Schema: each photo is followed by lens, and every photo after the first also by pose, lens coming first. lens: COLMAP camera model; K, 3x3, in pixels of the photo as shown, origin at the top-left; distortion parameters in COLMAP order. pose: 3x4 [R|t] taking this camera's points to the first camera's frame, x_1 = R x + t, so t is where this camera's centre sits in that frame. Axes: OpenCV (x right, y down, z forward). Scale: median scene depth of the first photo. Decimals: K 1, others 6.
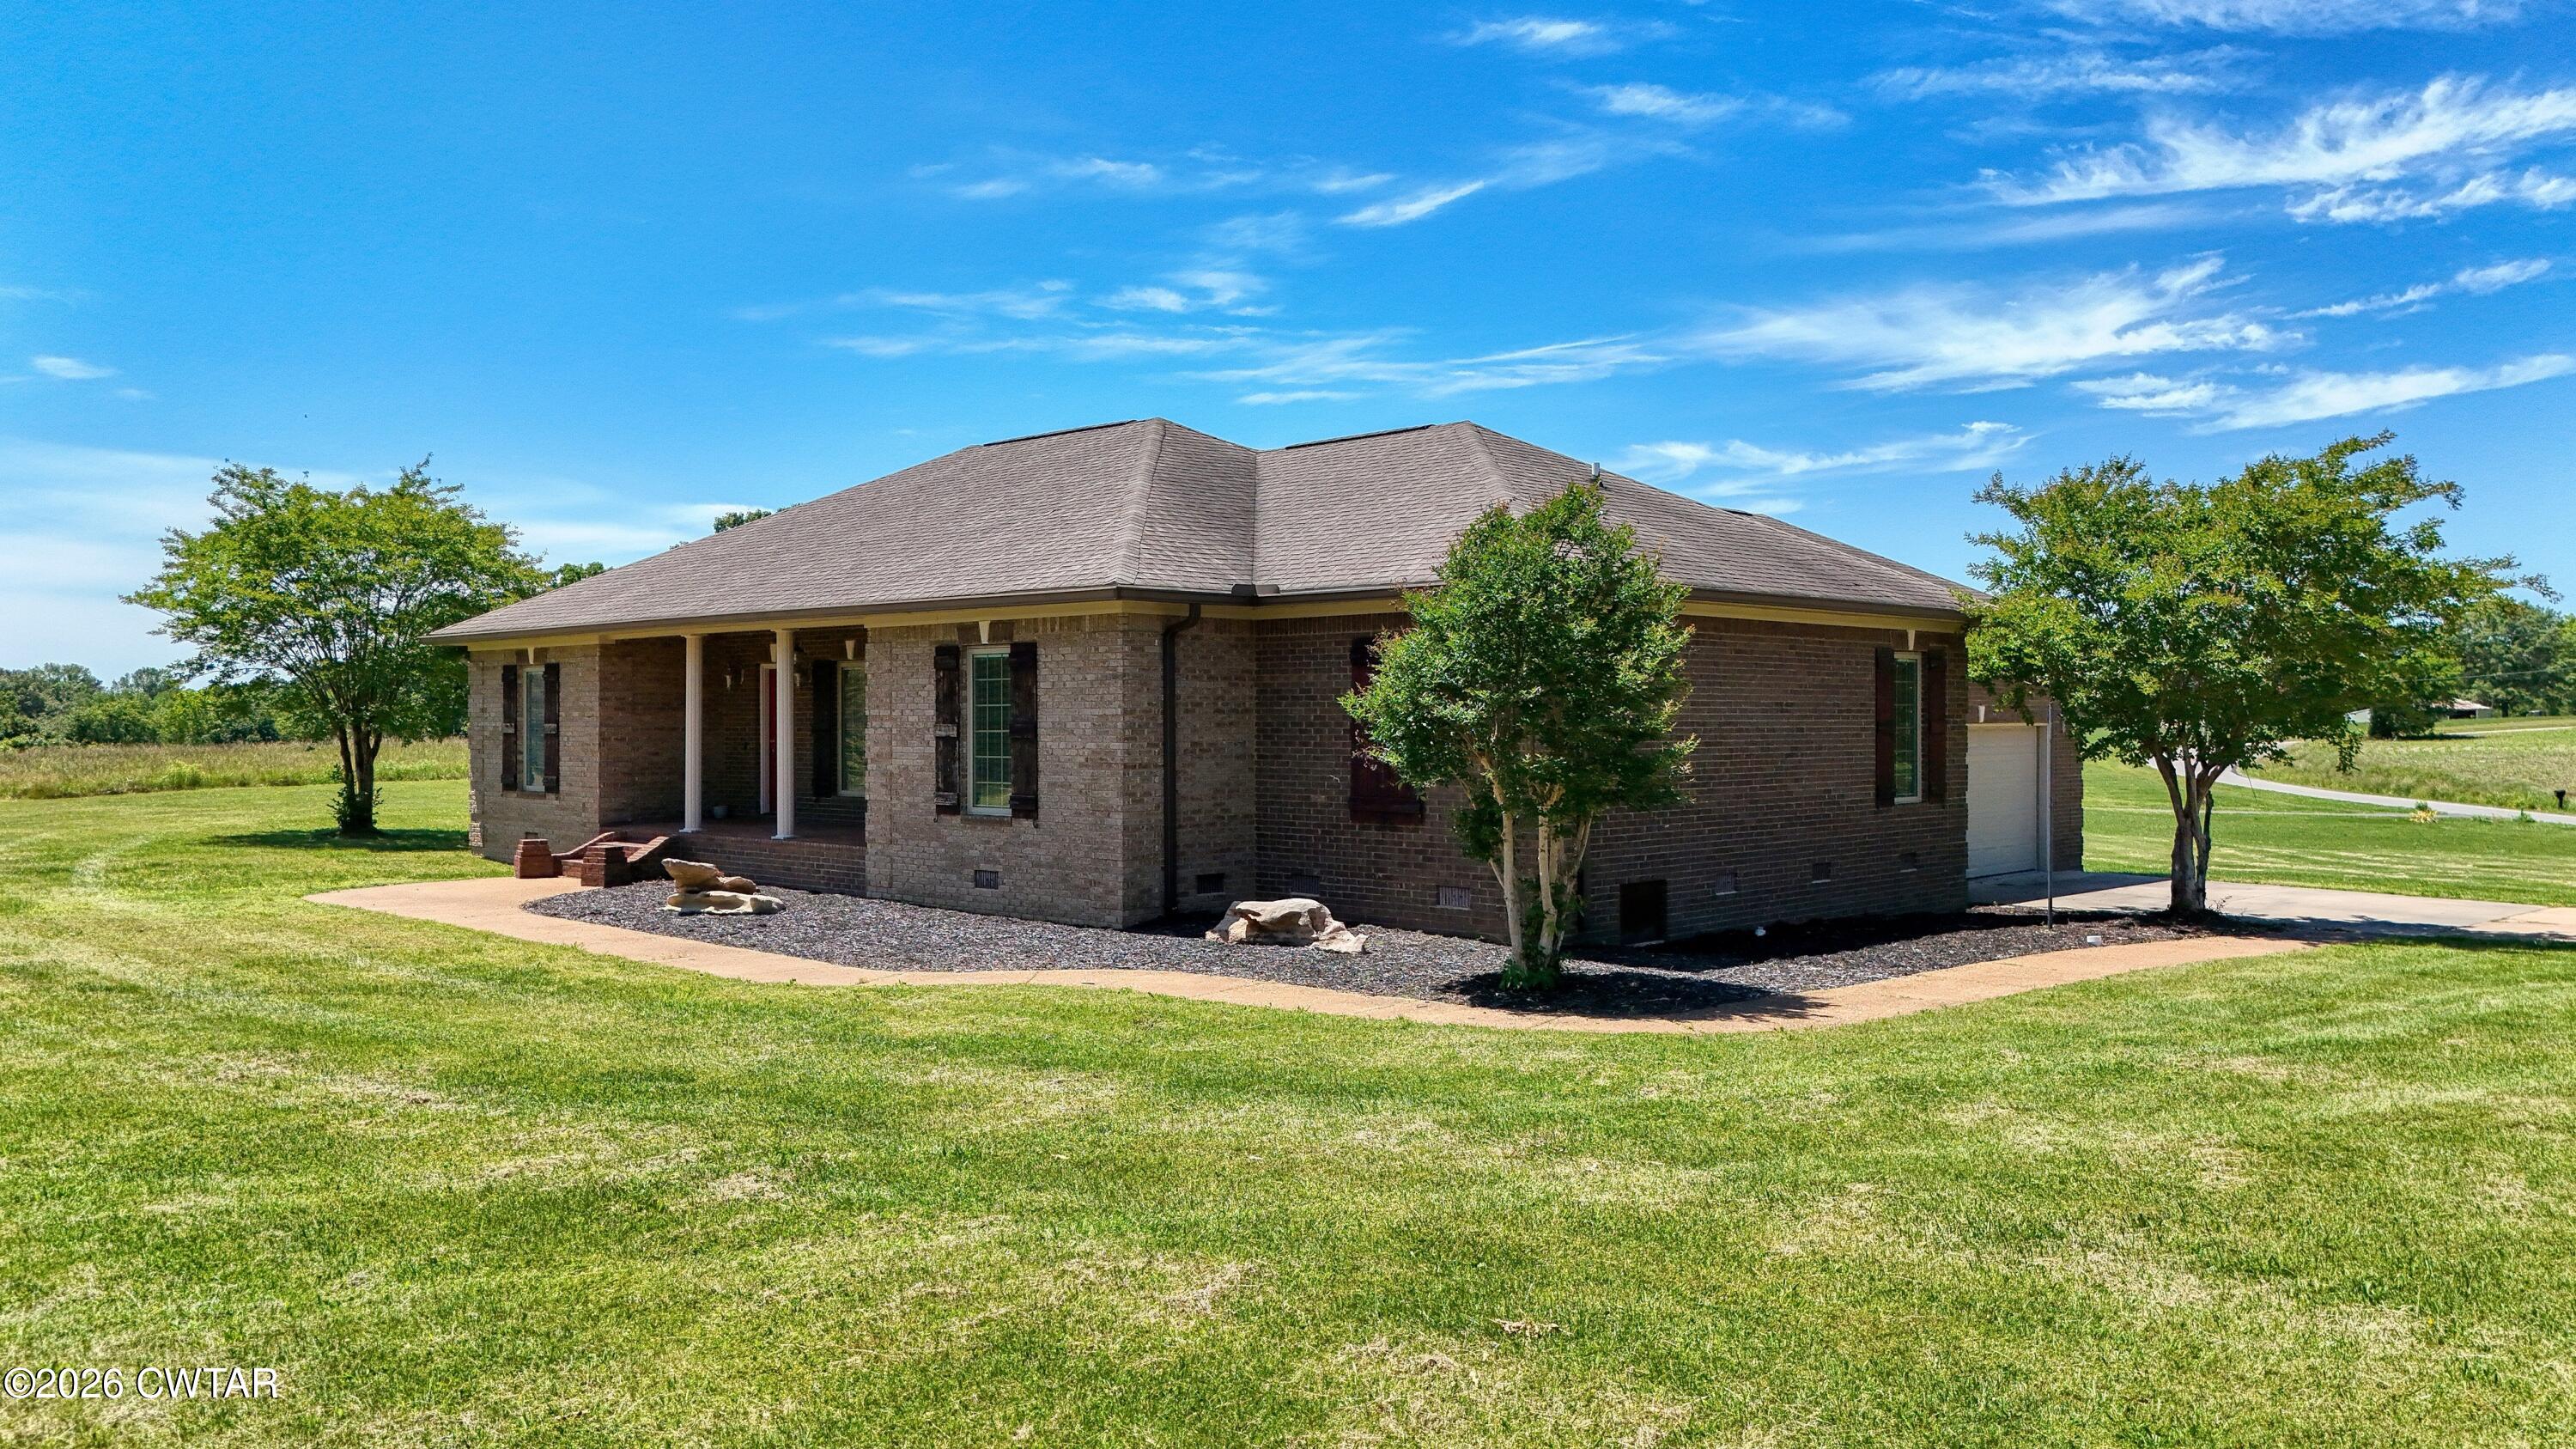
lens RADIAL K [[1907.3, 0, 1286.0], [0, 1907.3, 732.5], [0, 0, 1]] dist [0.066514, -0.068069]
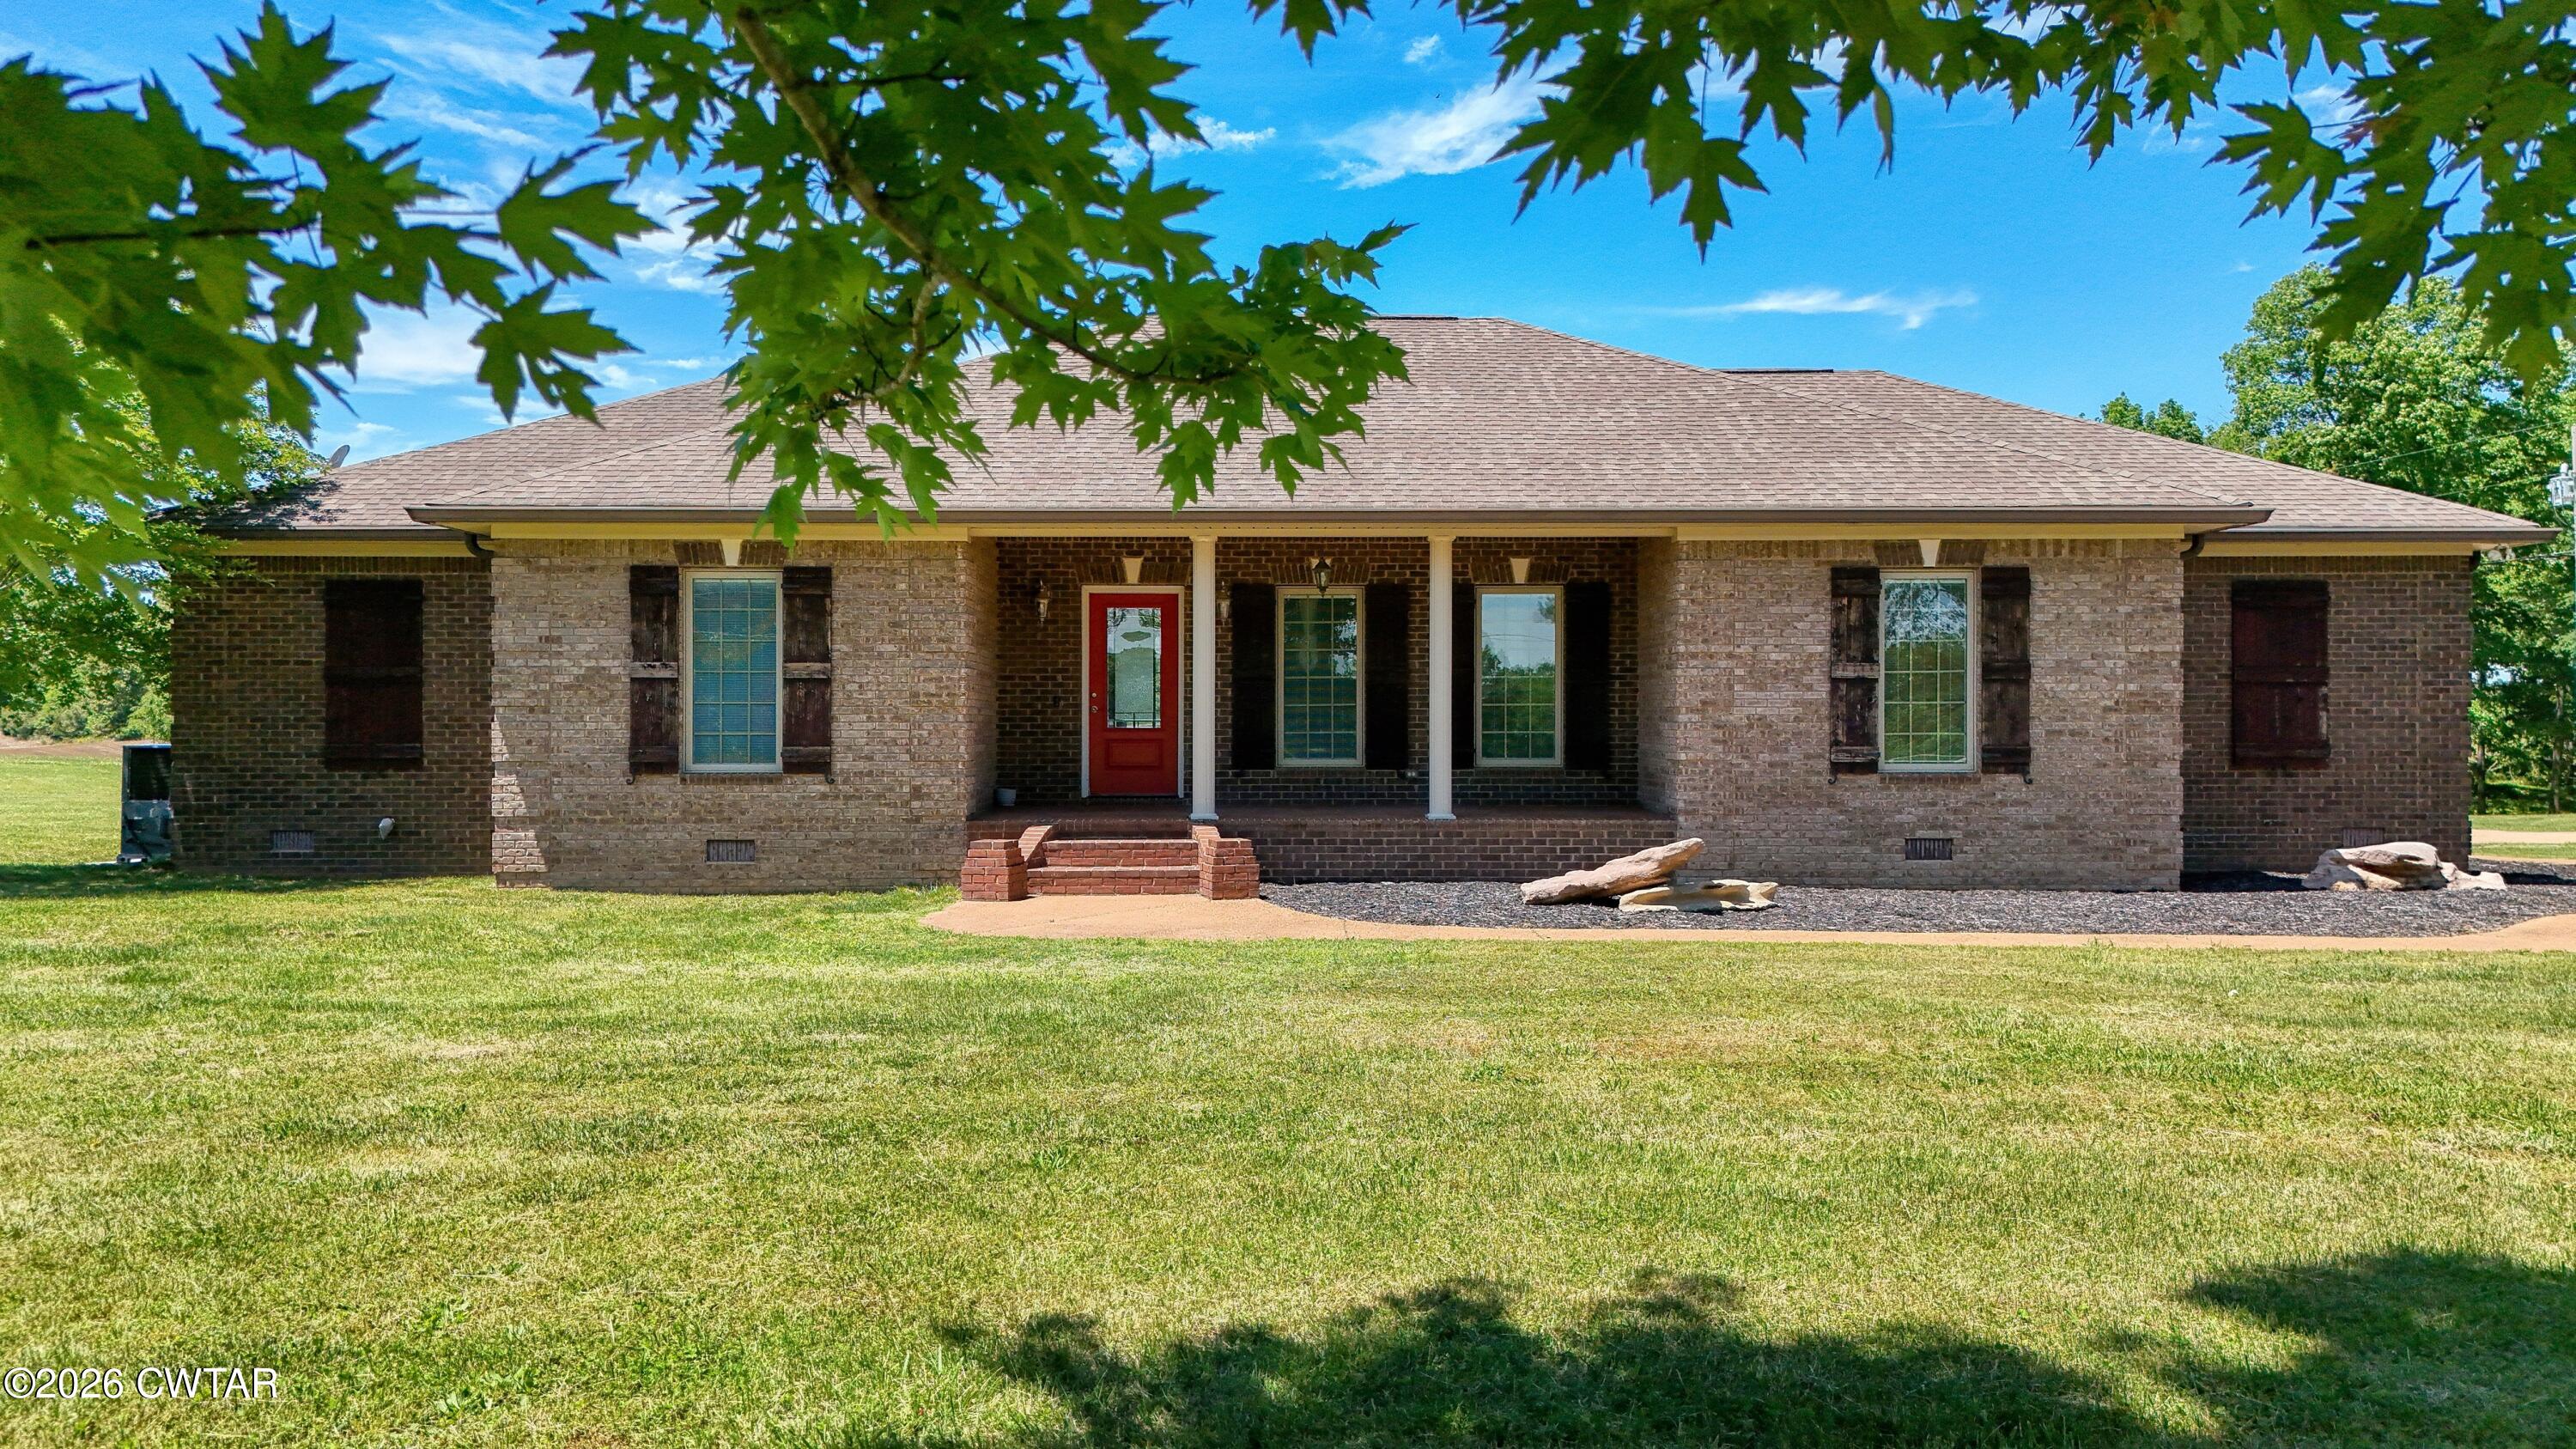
lens RADIAL K [[1907.3, 0, 1298.0], [0, 1907.3, 724.3], [0, 0, 1]] dist [0.066514, -0.068069]
pose [[0.715180, -0.009558, 0.698875, -0.917300], [0.004018, 0.999946, 0.009564, 0.012926], [-0.698929, -0.004032, 0.715180, 0.576589]]
